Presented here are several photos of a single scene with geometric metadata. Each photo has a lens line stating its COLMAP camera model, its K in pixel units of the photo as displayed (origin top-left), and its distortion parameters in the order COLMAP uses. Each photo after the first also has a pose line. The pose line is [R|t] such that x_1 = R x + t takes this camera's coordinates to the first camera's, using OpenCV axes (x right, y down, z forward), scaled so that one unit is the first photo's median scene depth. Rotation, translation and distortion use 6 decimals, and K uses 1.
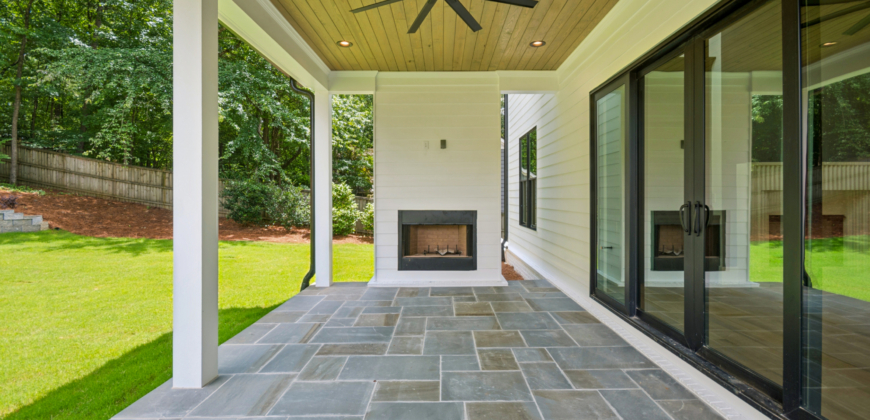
lens RADIAL K [[398.3, 0, 434.5], [0, 398.3, 198.2], [0, 0, 1]] dist [-0.012895, 0.000130]
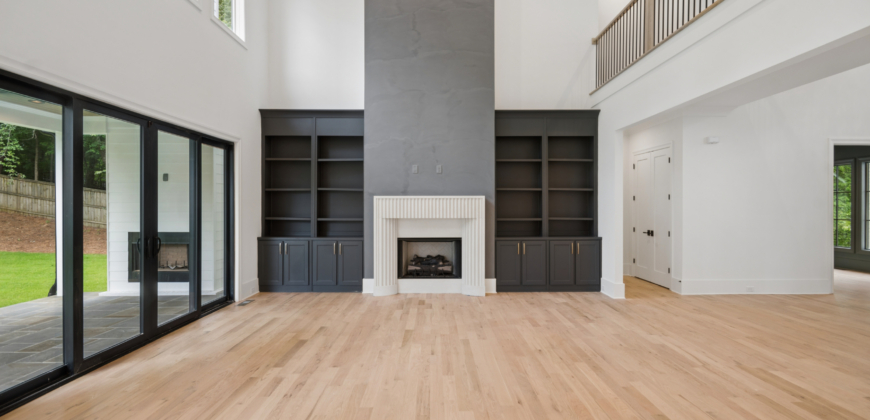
lens RADIAL K [[411.1, 0, 435.0], [0, 411.1, 210.0], [0, 0, 1]] dist [-0.001466, -0.000672]
pose [[0.999894, 0.003169, 0.014185, 1.062006], [-0.003227, 0.999986, 0.004088, -0.057085], [-0.014172, -0.004133, 0.999891, -0.324645]]
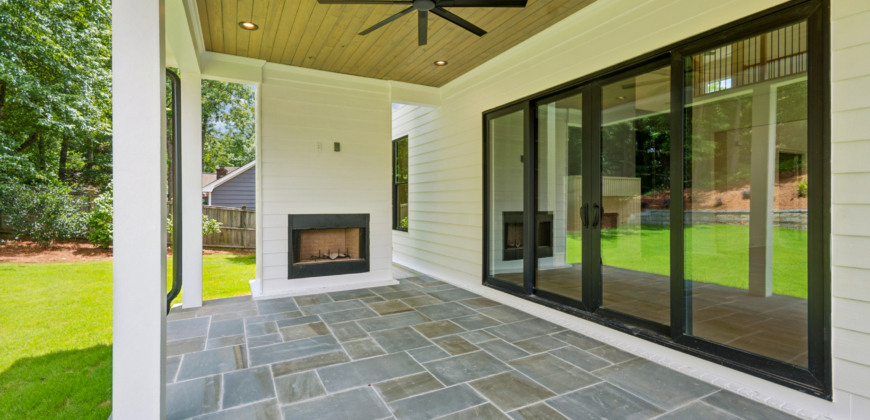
lens RADIAL K [[392.0, 0, 437.0], [0, 392.0, 202.1], [0, 0, 1]] dist [0.003874, -0.000079]
pose [[0.878444, 0.000435, 0.477846, -0.293494], [0.000303, 0.999999, -0.001469, 0.003803], [-0.477846, 0.001435, 0.878443, 0.038624]]
